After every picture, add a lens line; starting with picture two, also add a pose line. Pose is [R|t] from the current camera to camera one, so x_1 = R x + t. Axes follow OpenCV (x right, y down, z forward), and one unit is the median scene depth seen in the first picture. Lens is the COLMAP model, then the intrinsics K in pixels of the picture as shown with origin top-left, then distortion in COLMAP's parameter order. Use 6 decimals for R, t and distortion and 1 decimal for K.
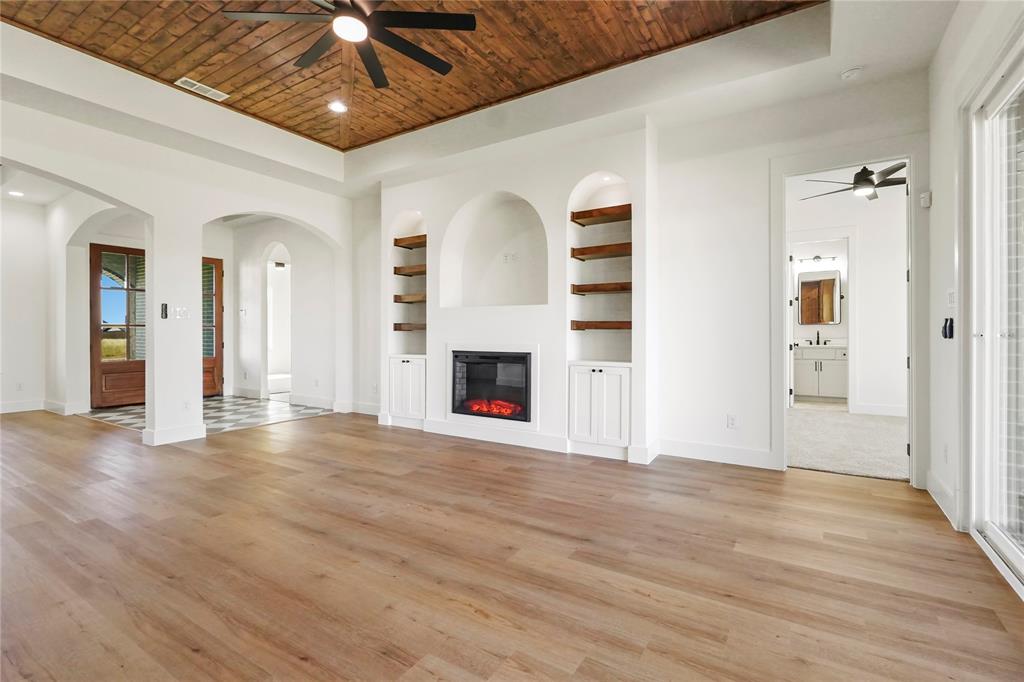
lens RADIAL K [[468.6, 0, 506.2], [0, 468.6, 331.3], [0, 0, 1]] dist [-0.005444, 0.001989]
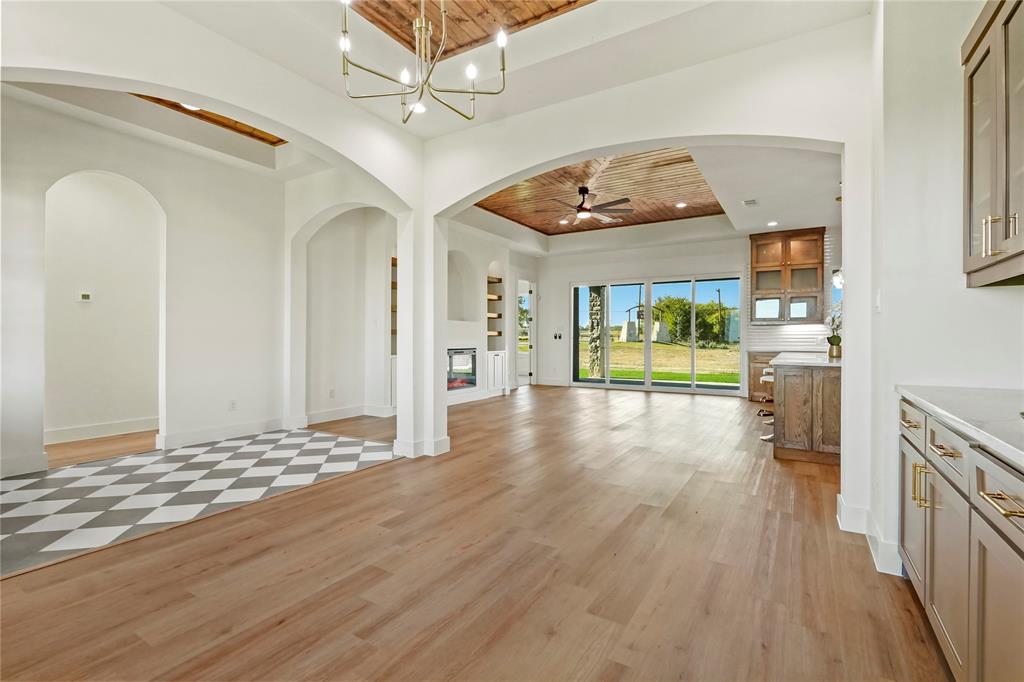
lens RADIAL K [[468.6, 0, 516.9], [0, 468.6, 340.0], [0, 0, 1]] dist [-0.005444, 0.001989]
pose [[-0.029715, -0.005682, 0.999542, -1.918287], [-0.005125, 0.999972, 0.005532, 0.003785], [-0.999545, -0.004958, -0.029744, 0.973835]]
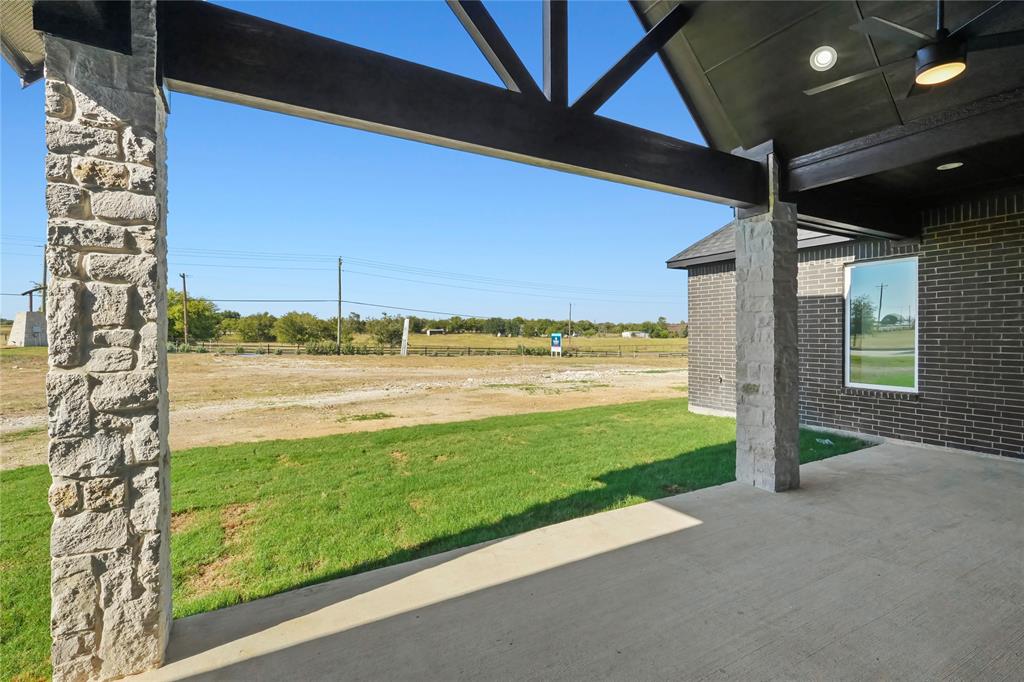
lens RADIAL K [[468.6, 0, 519.4], [0, 468.6, 337.0], [0, 0, 1]] dist [-0.005444, 0.001989]
pose [[-0.889911, 0.000604, 0.456133, 0.806249], [0.003992, 0.999971, 0.006464, -0.069771], [-0.456116, 0.007574, -0.889888, 0.553049]]
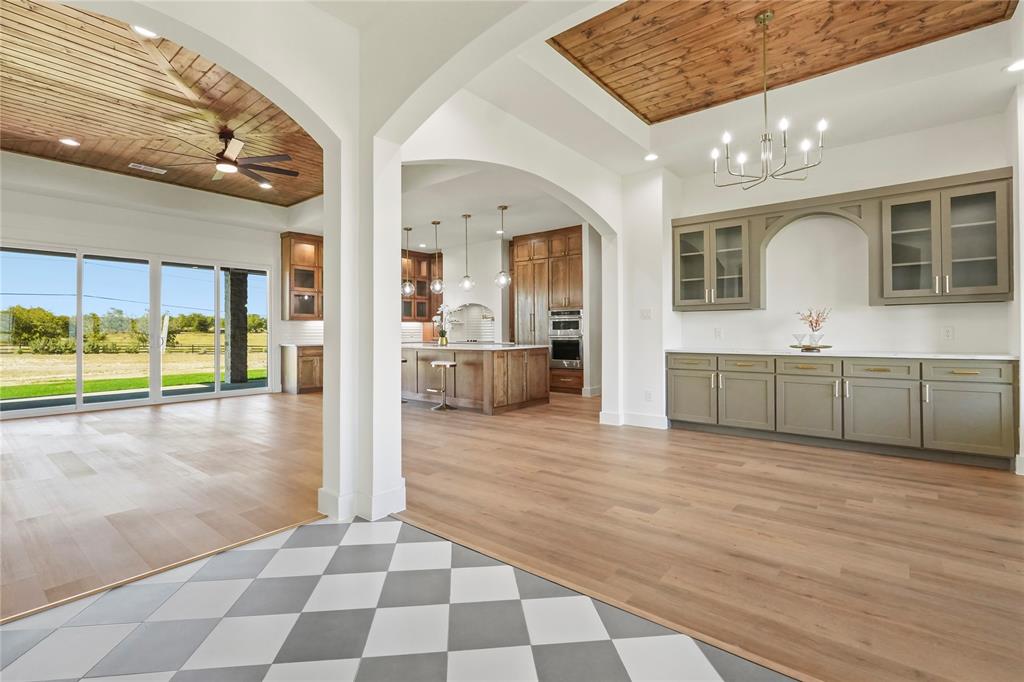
lens RADIAL K [[468.6, 0, 507.9], [0, 468.6, 332.6], [0, 0, 1]] dist [-0.005444, 0.001989]
pose [[-0.993209, 0.003967, 0.116274, -1.127460], [0.003822, 0.999992, -0.001472, 0.007136], [-0.116279, -0.001017, -0.993216, 1.844744]]
